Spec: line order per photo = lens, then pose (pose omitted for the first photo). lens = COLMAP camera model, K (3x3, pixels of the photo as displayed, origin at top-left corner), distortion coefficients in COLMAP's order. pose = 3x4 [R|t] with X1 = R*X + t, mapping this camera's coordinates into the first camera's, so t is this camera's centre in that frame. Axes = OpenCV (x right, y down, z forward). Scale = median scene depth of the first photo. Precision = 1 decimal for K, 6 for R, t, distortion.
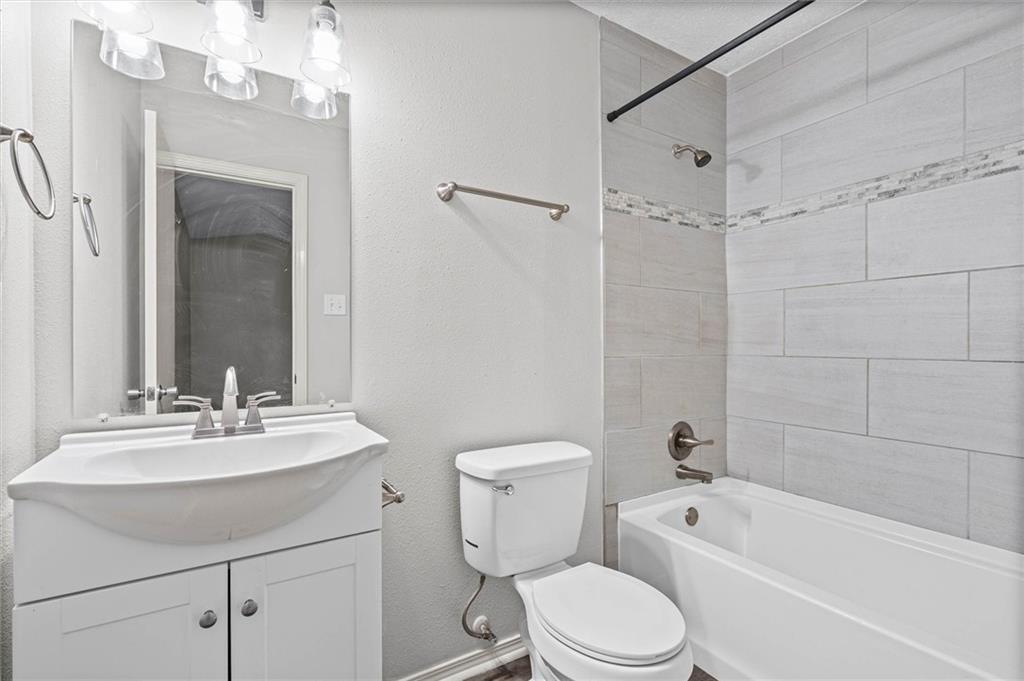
lens RADIAL K [[465.1, 0, 509.6], [0, 465.1, 337.3], [0, 0, 1]] dist [-0.004705, 0.000294]
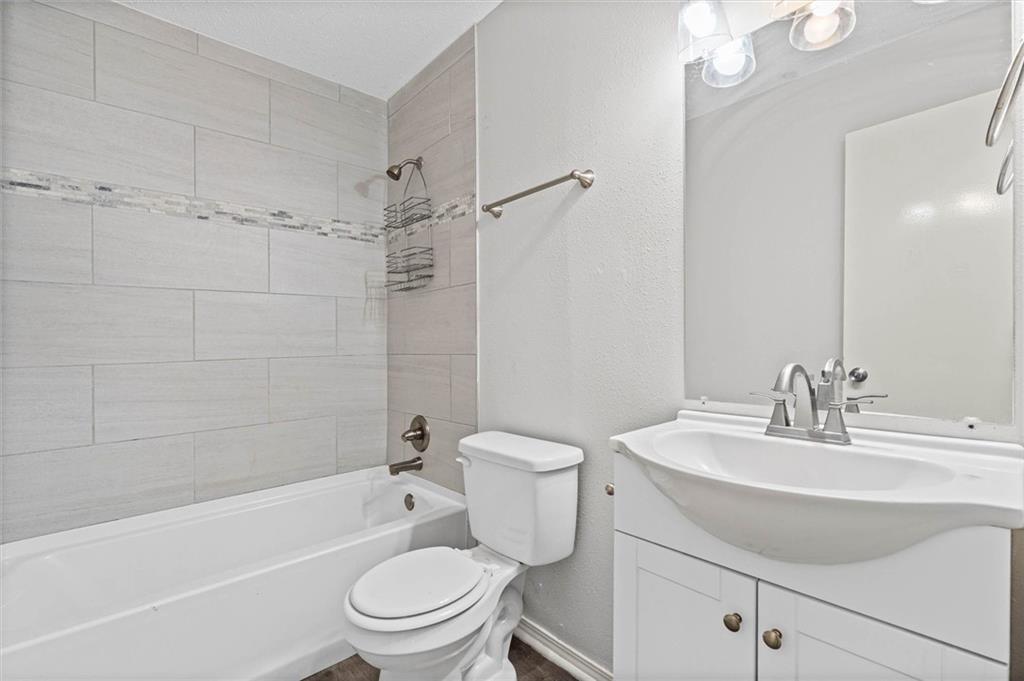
lens RADIAL K [[472.9, 0, 514.2], [0, 472.9, 344.9], [0, 0, 1]] dist [0.001108, 0.000026]
pose [[0.187229, 0.000172, -0.982316, 0.177281], [0.013892, 0.999900, 0.002822, 0.027176], [0.982218, -0.014174, 0.187207, 0.318158]]
